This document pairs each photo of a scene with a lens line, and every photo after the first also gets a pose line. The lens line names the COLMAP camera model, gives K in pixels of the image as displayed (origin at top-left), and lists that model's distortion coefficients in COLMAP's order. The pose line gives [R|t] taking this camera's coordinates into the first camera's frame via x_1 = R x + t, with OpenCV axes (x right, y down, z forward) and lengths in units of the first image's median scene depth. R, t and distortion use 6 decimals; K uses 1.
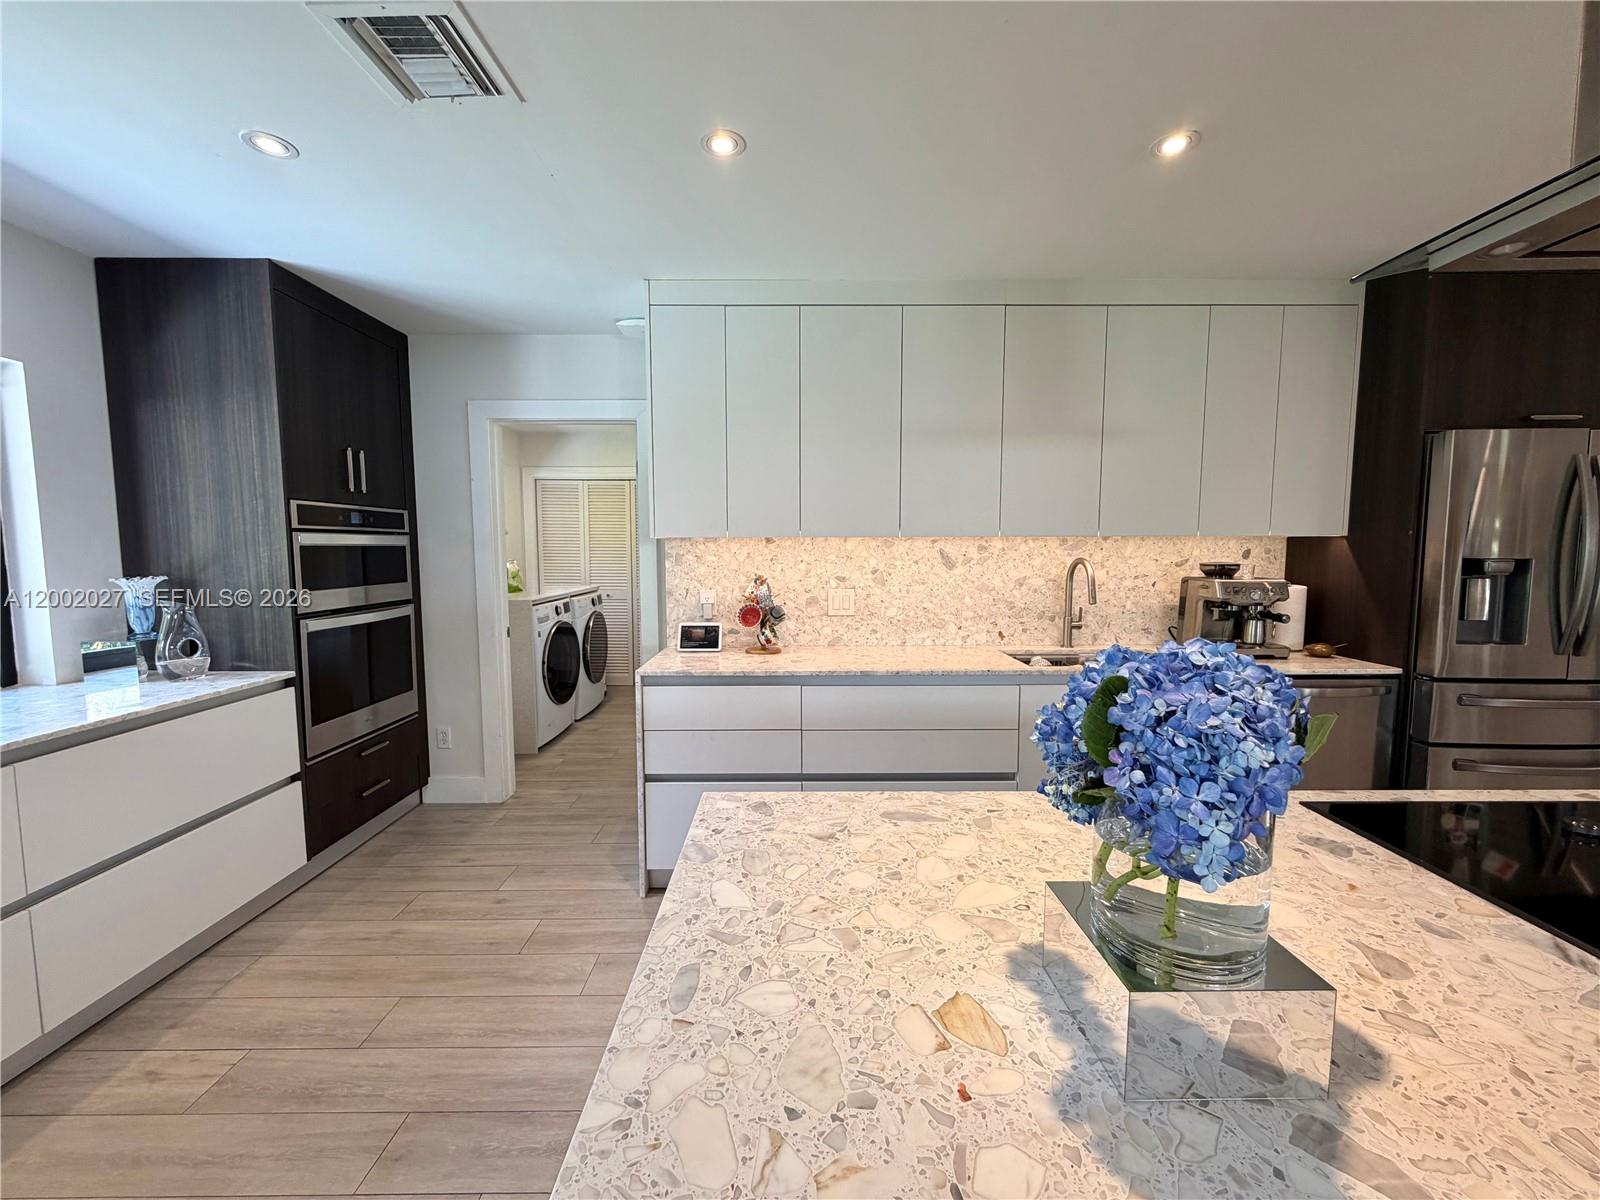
lens RADIAL K [[640.2, 0, 795.0], [0, 640.2, 601.3], [0, 0, 1]] dist [0.000476, -0.000481]
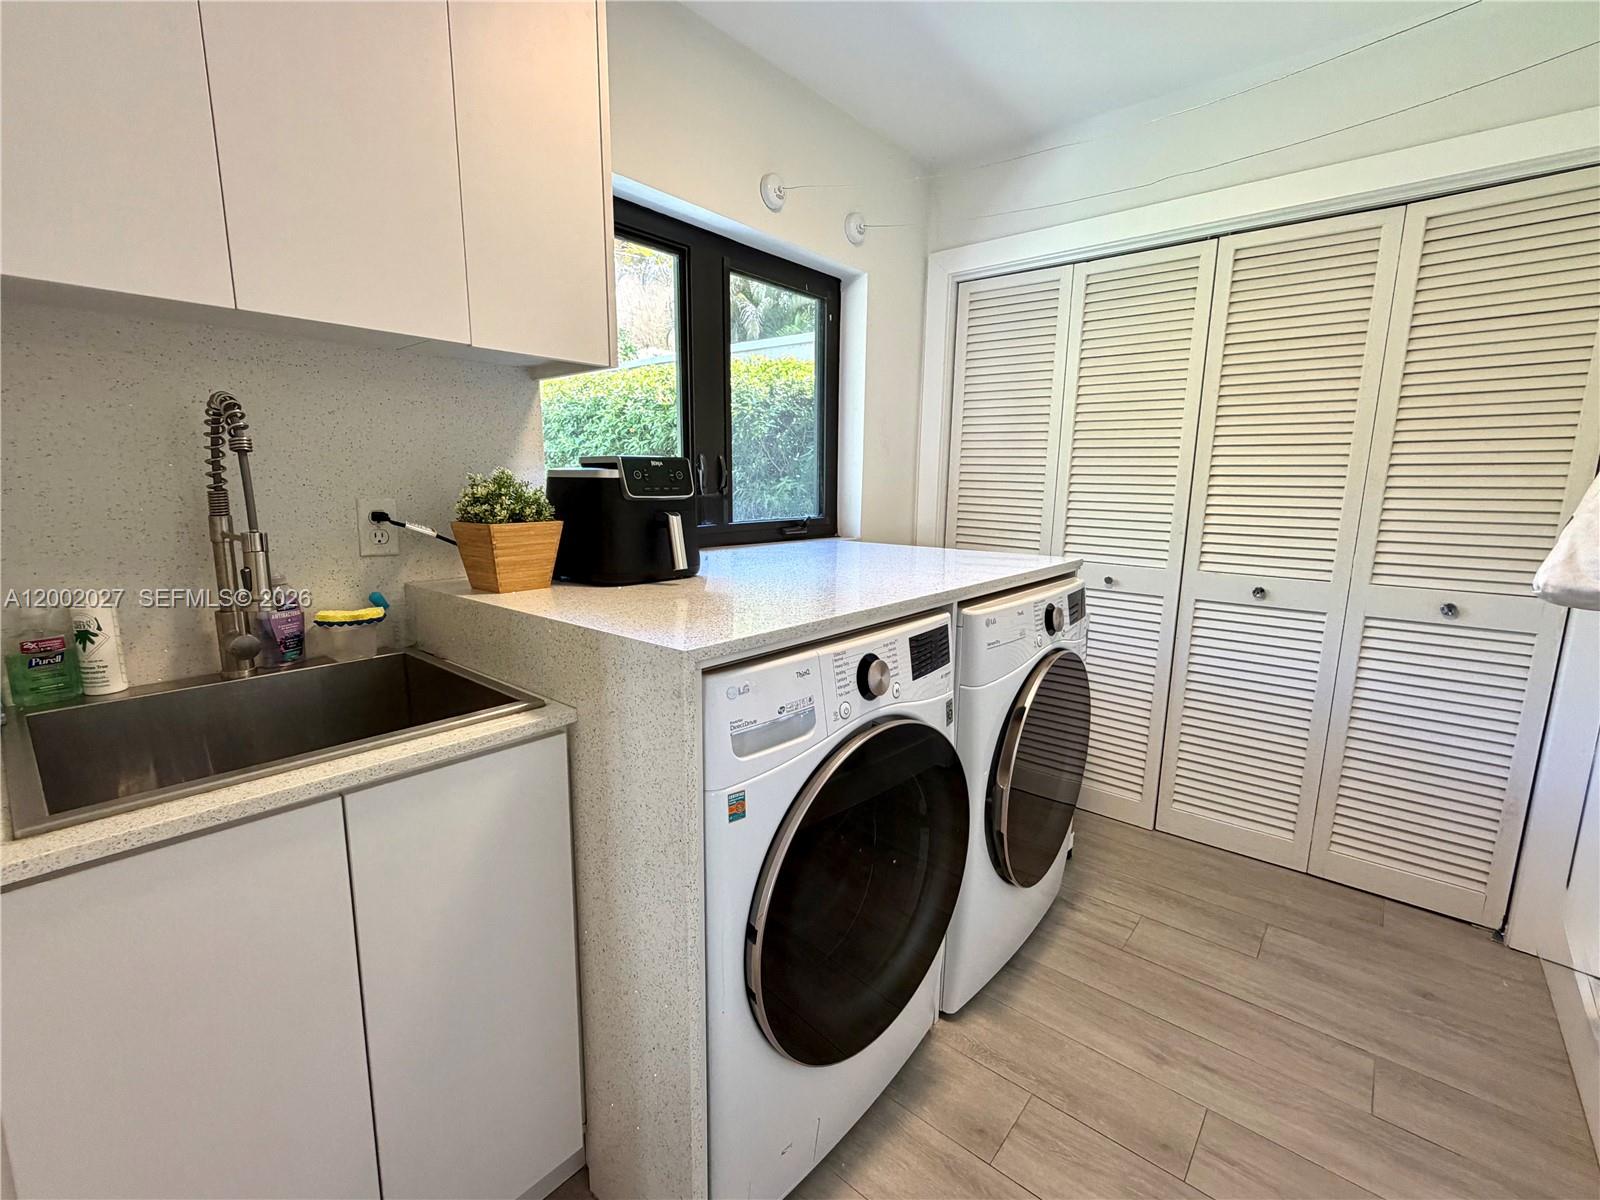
lens RADIAL K [[705.2, 0, 798.2], [0, 705.2, 602.7], [0, 0, 1]] dist [0.000965, 0.000346]
pose [[0.757781, 0.120085, -0.641364, -0.353600], [-0.065568, 0.991958, 0.108259, -0.061504], [0.649206, -0.039983, 0.759561, 1.226522]]
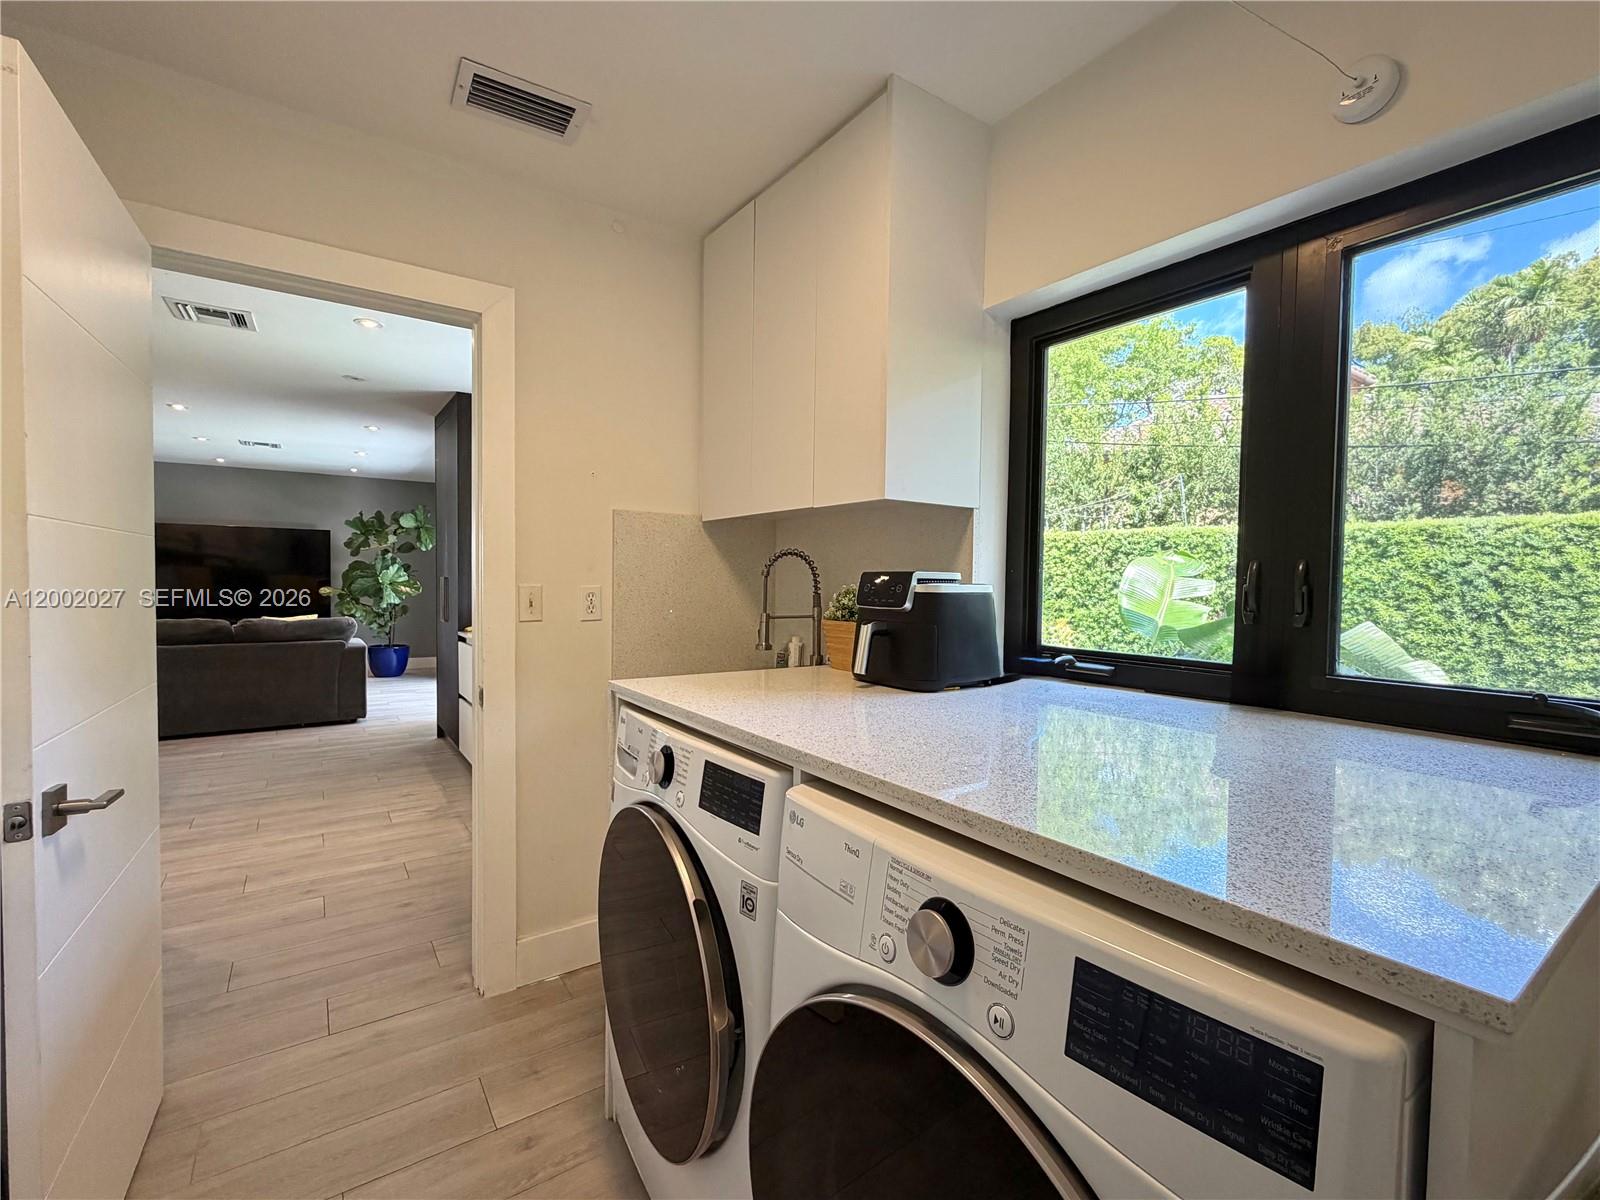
lens RADIAL K [[705.2, 0, 798.2], [0, 705.2, 602.7], [0, 0, 1]] dist [0.000965, 0.000346]
pose [[-0.821168, 0.009707, -0.570603, -0.394393], [-0.061722, 0.992480, 0.105710, -0.133692], [0.567338, 0.122024, -0.814394, 1.962536]]
